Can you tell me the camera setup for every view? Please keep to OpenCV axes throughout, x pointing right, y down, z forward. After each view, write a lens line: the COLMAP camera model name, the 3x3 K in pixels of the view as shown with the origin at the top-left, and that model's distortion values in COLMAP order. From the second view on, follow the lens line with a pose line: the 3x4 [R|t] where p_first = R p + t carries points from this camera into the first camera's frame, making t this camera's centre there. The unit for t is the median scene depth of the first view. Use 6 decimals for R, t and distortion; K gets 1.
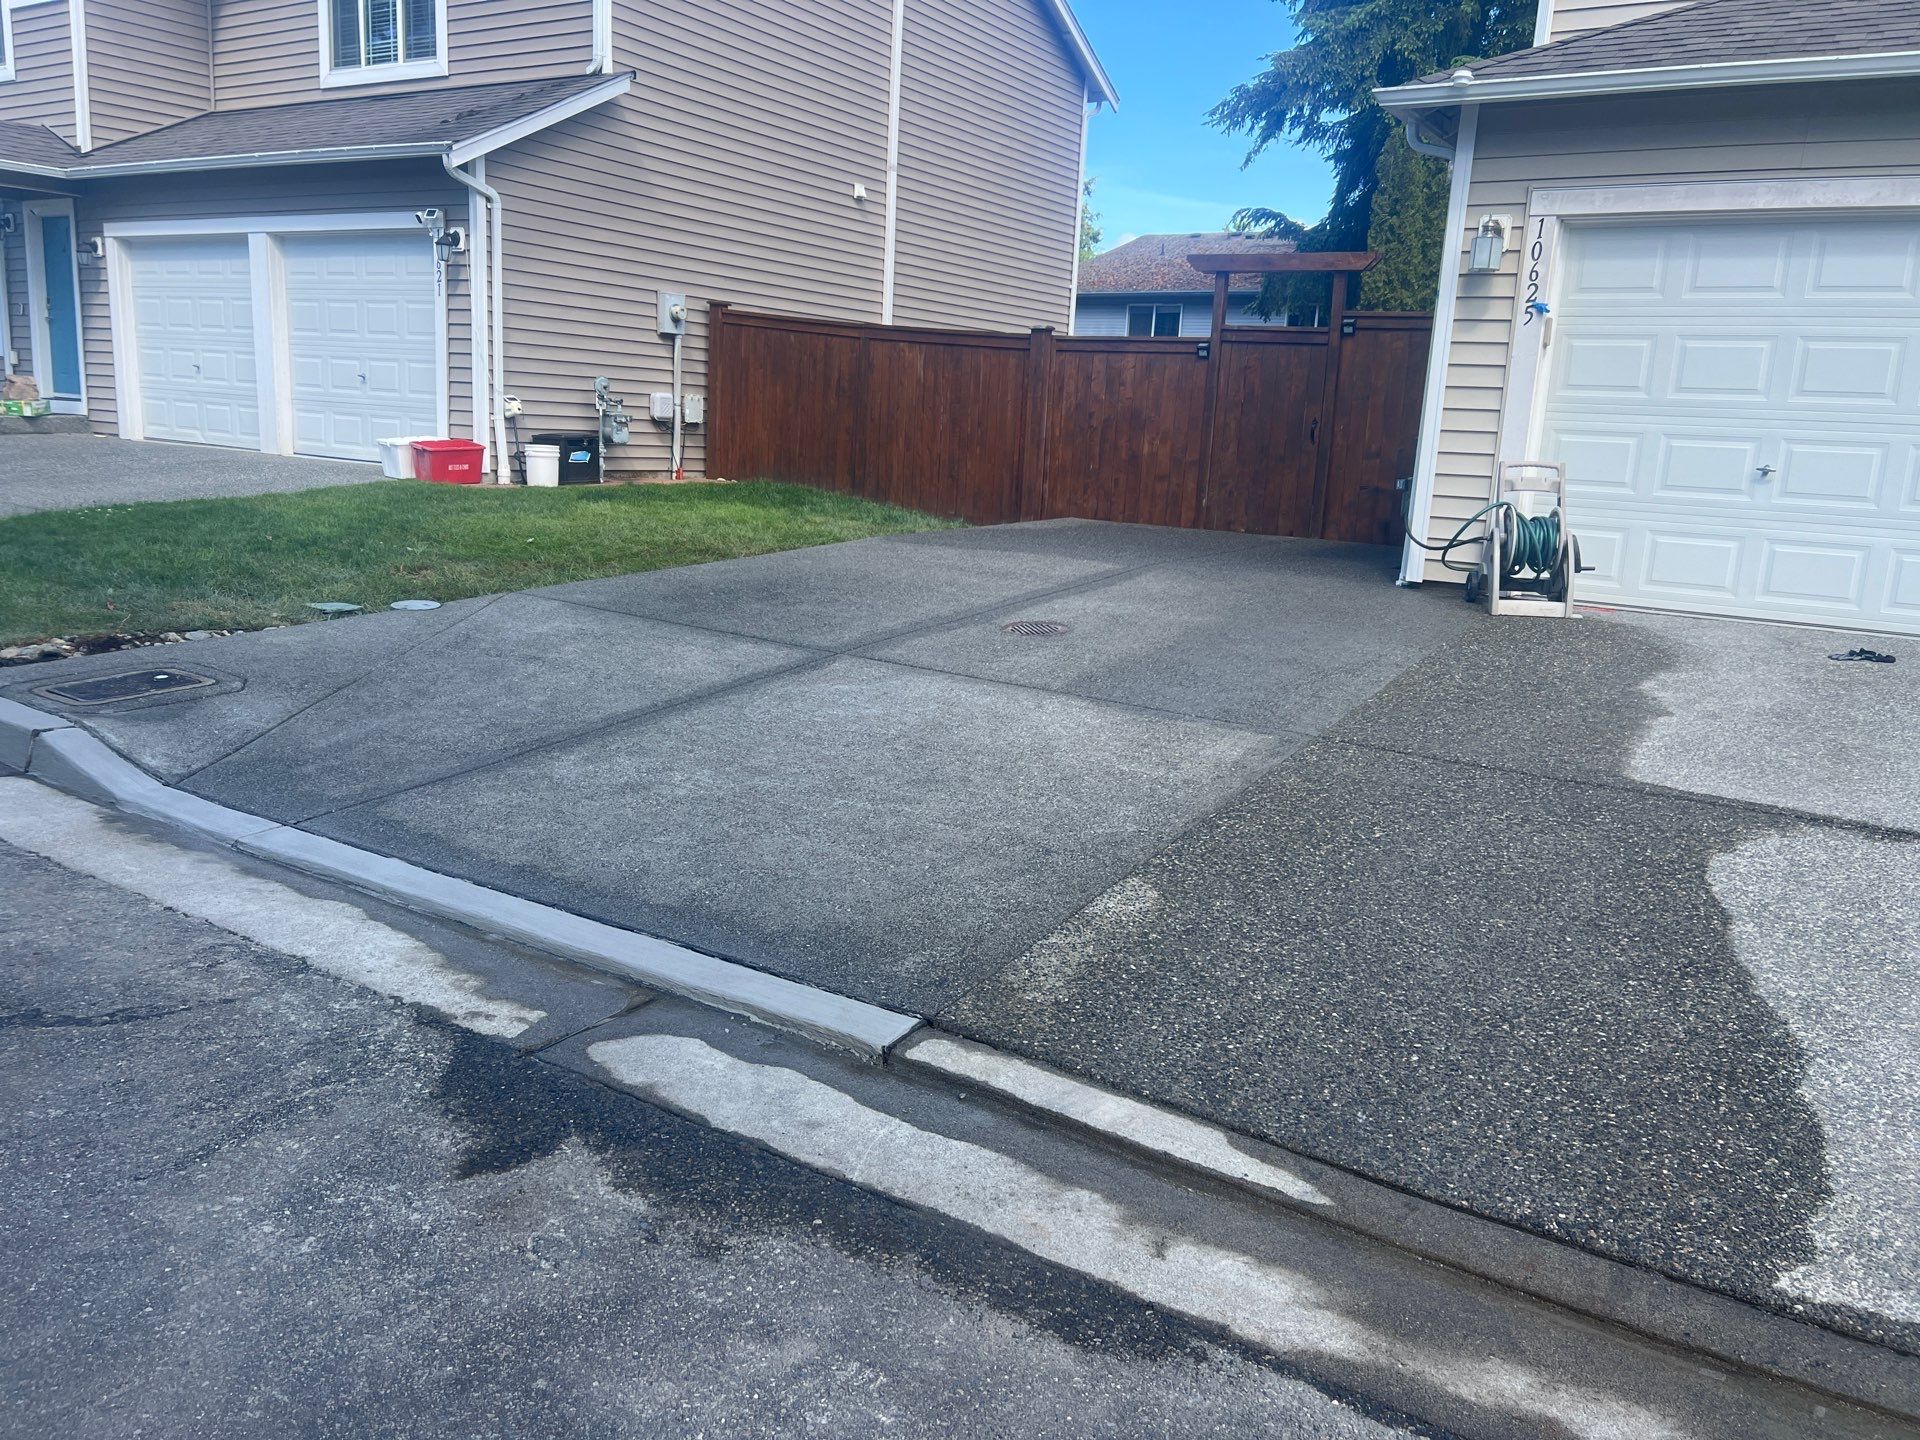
lens RADIAL K [[1438.3, 0, 965.9], [0, 1438.3, 716.9], [0, 0, 1]] dist [0.062867, -0.068843]
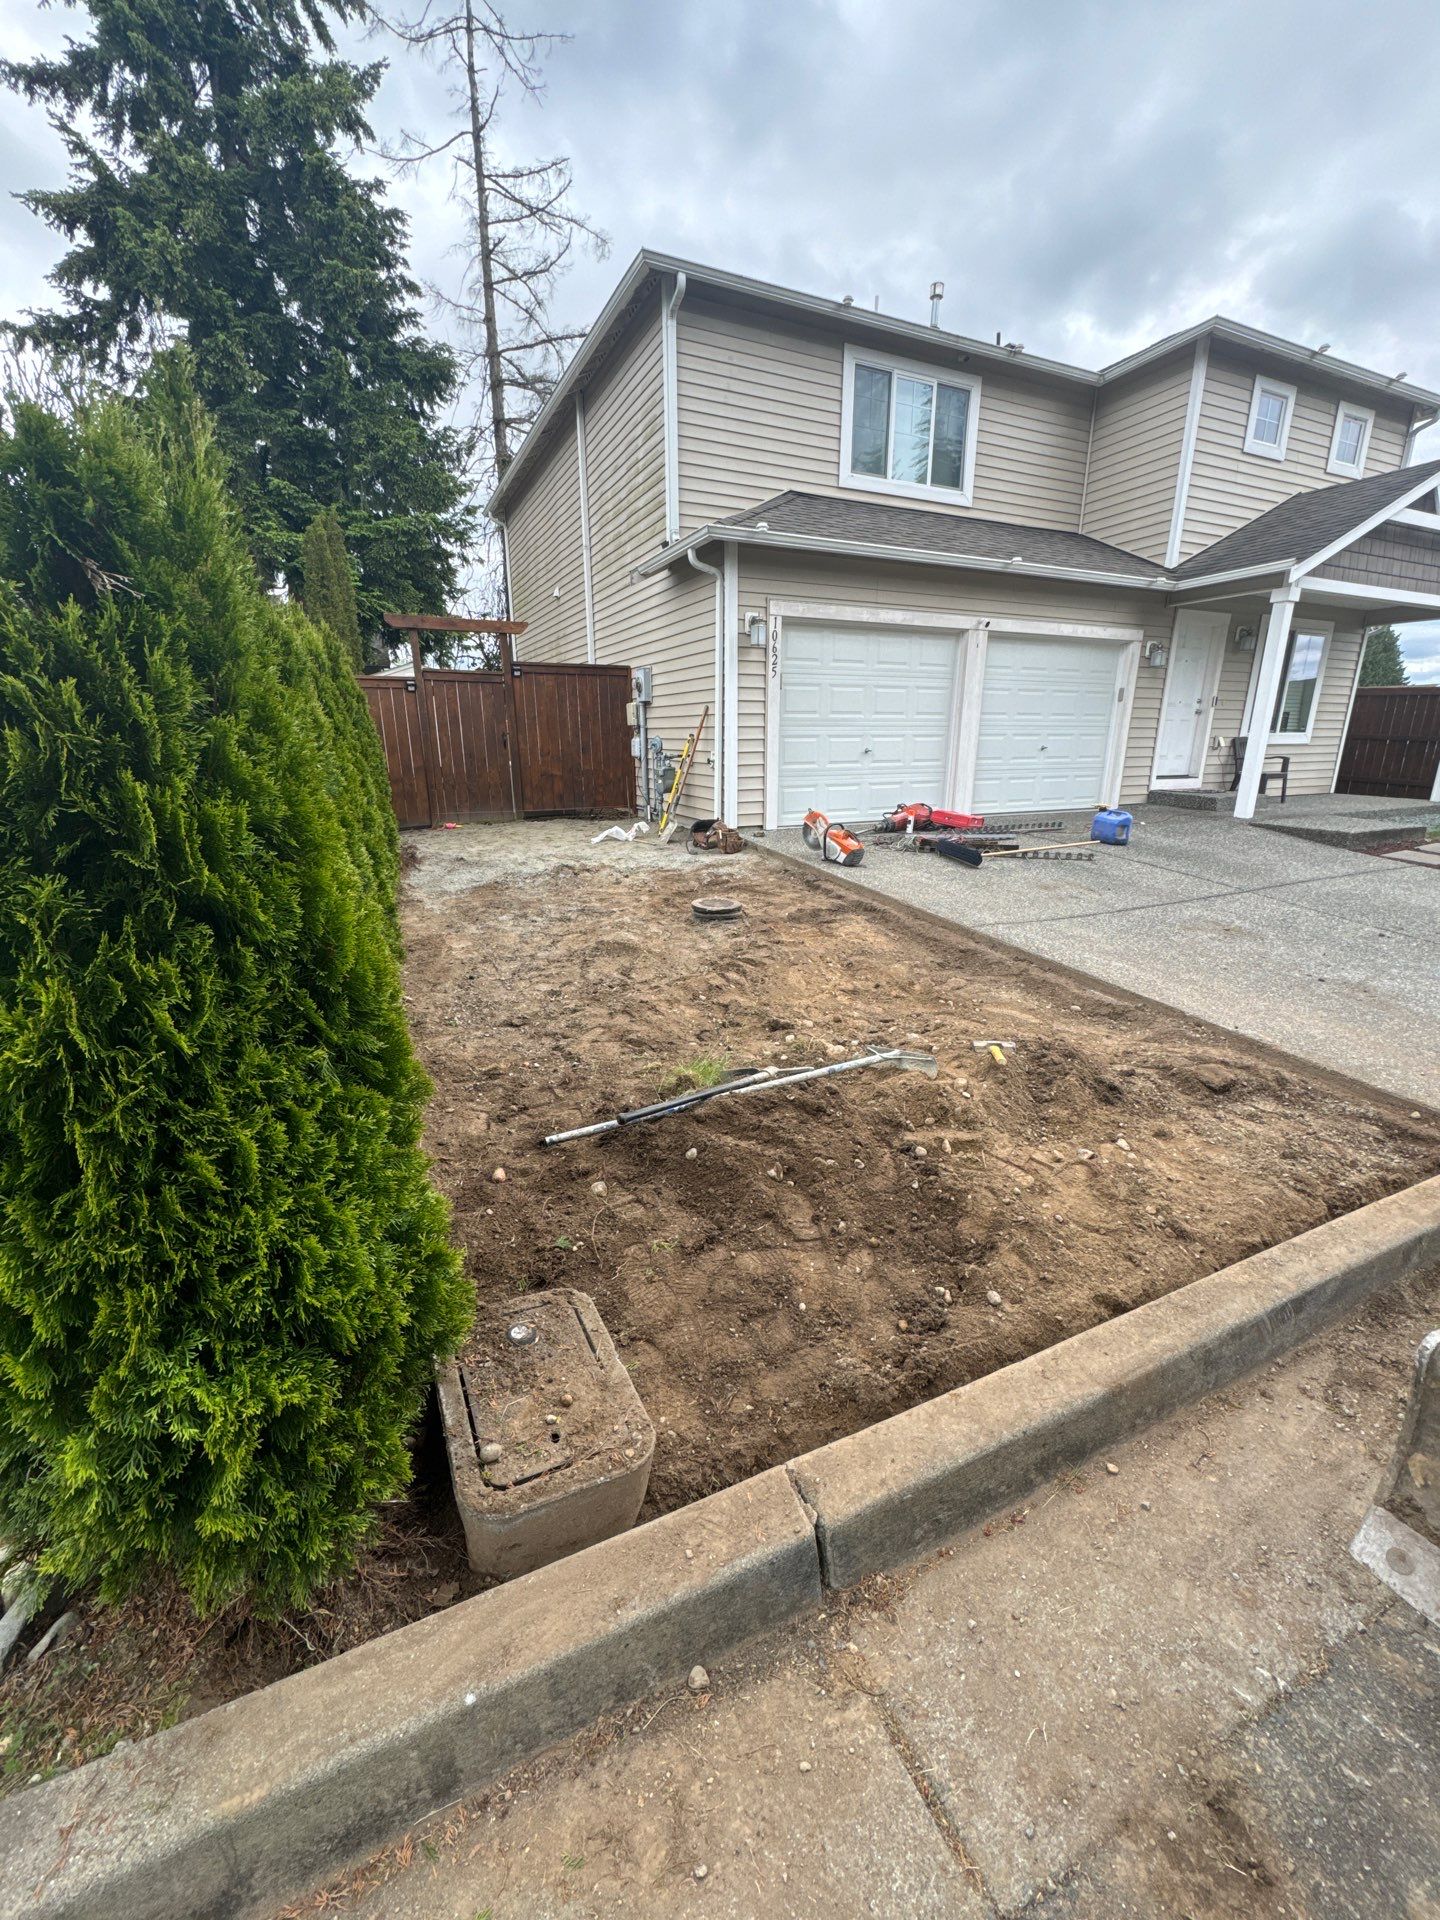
lens RADIAL K [[763.0, 0, 729.4], [0, 763.0, 956.5], [0, 0, 1]] dist [0.002131, -0.001494]
pose [[0.531732, -0.288508, 0.796257, -0.313737], [0.199585, 0.956394, 0.213250, -0.096079], [-0.823060, 0.045529, 0.566127, 0.332653]]
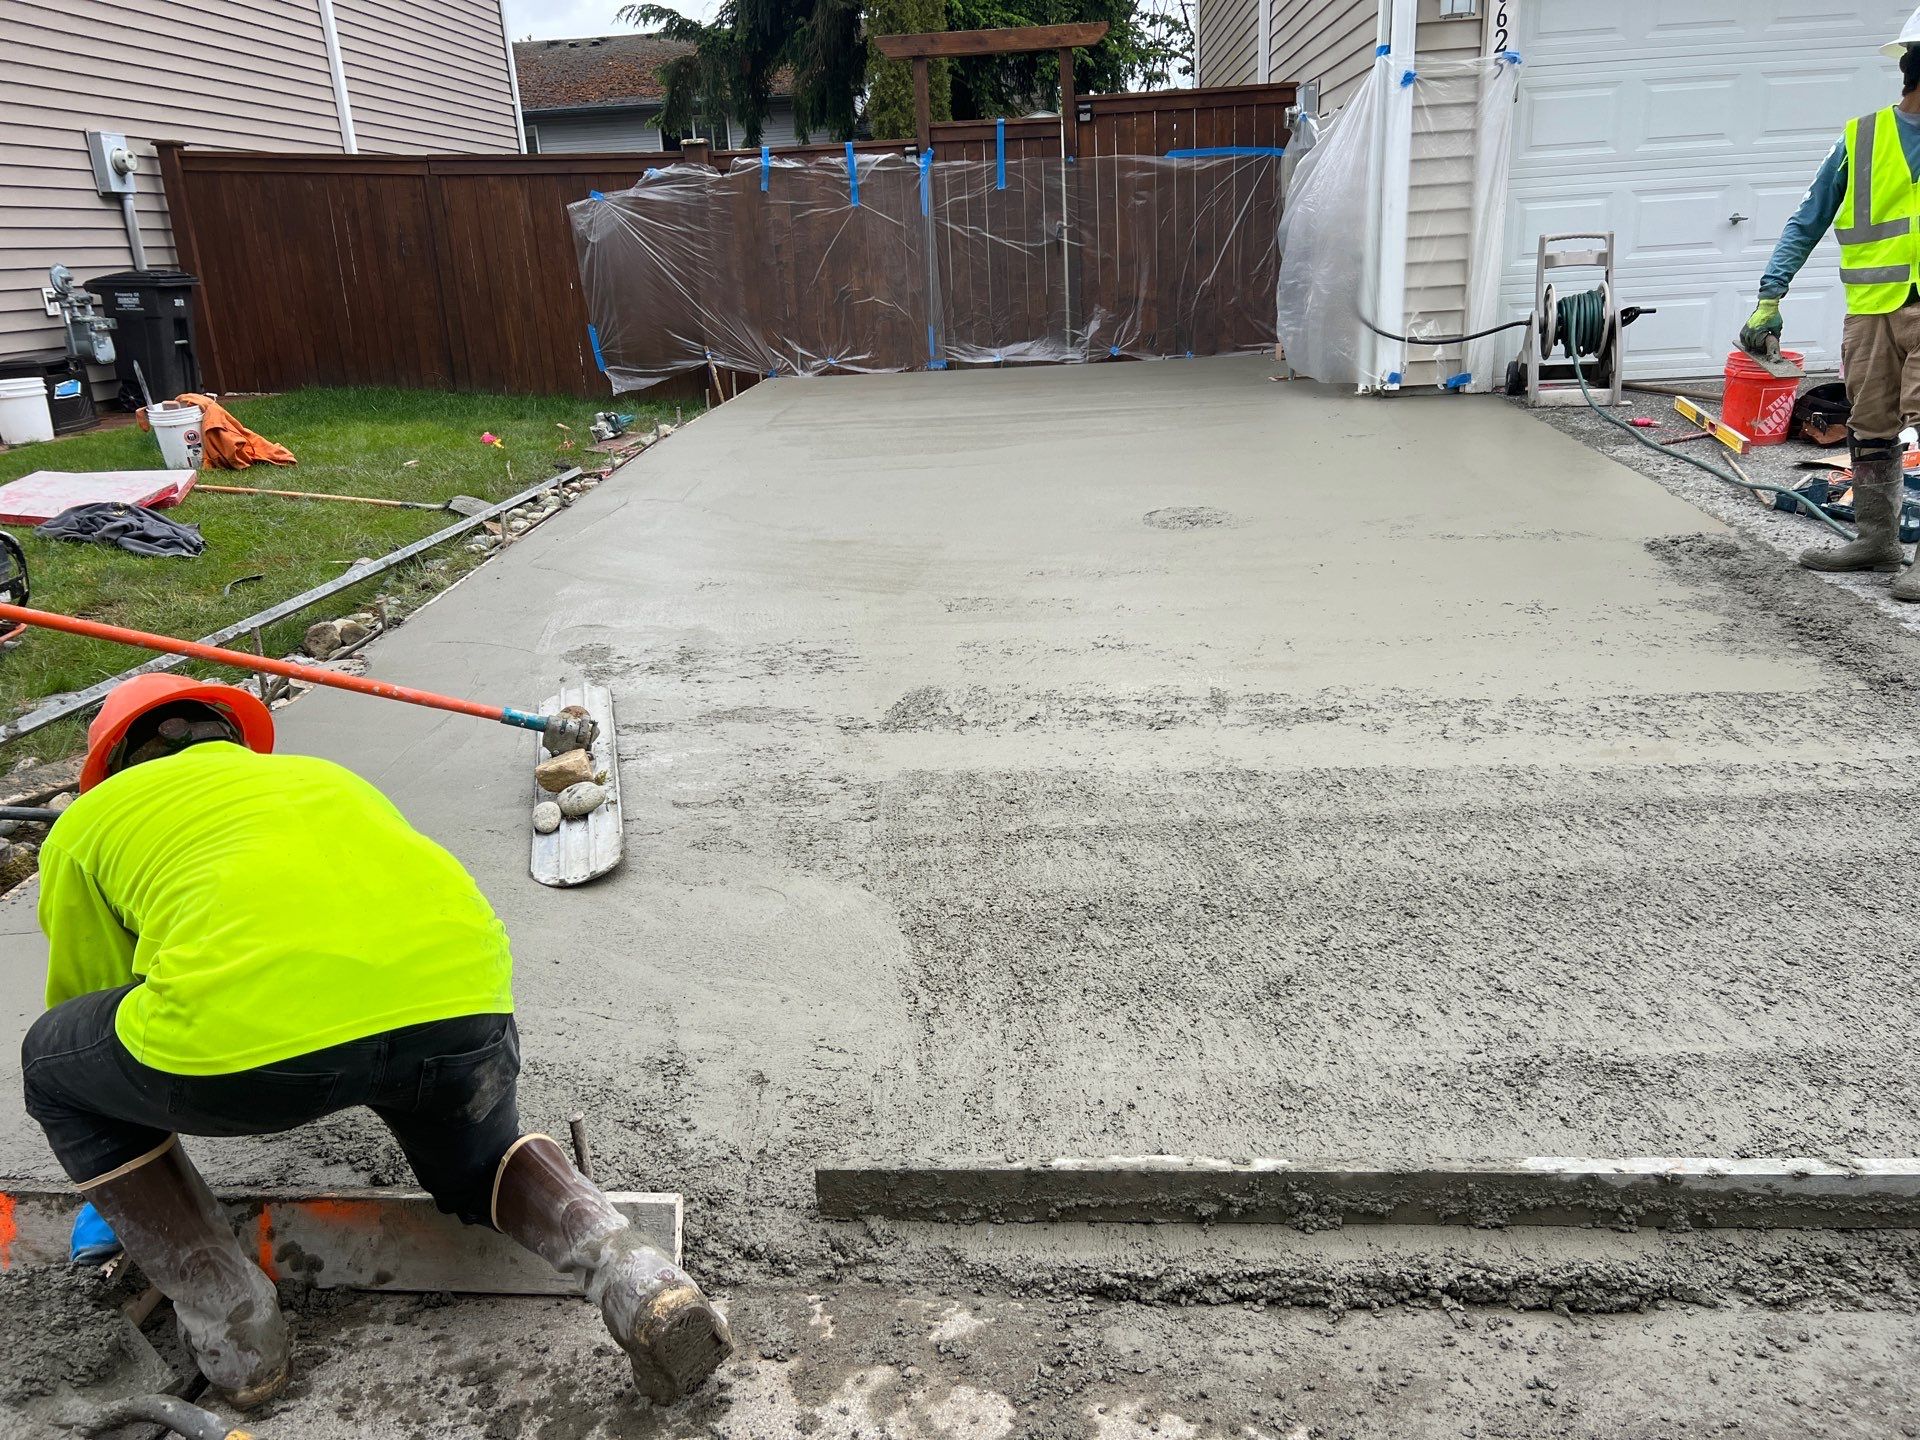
lens RADIAL K [[1438.3, 0, 956.1], [0, 1438.3, 722.5], [0, 0, 1]] dist [0.062867, -0.068843]
pose [[0.873990, -0.239996, 0.422545, -0.236666], [0.191912, 0.969318, 0.153601, -0.056236], [-0.446444, -0.053154, 0.893232, 0.209417]]
